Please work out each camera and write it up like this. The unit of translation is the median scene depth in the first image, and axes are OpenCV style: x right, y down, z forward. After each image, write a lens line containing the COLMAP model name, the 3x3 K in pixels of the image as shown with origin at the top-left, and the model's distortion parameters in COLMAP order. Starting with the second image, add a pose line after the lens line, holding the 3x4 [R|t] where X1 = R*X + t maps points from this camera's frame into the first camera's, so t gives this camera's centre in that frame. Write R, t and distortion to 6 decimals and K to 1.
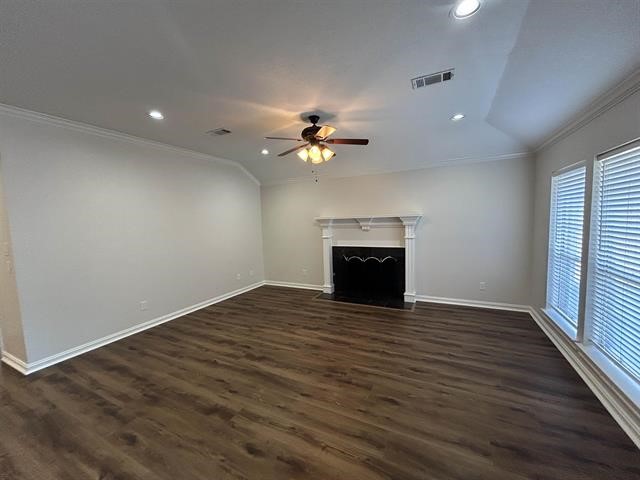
lens RADIAL K [[256.6, 0, 319.3], [0, 256.6, 238.5], [0, 0, 1]] dist [-0.003102, 0.001139]
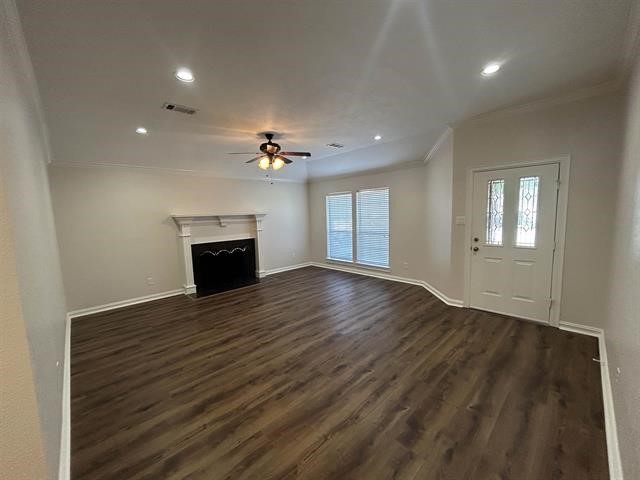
lens RADIAL K [[256.6, 0, 318.9], [0, 256.6, 239.2], [0, 0, 1]] dist [-0.003102, 0.001139]
pose [[0.335757, -0.073241, 0.939097, -1.211742], [0.094140, 0.994590, 0.043911, 0.022654], [-0.937233, 0.073663, 0.340835, 0.360289]]
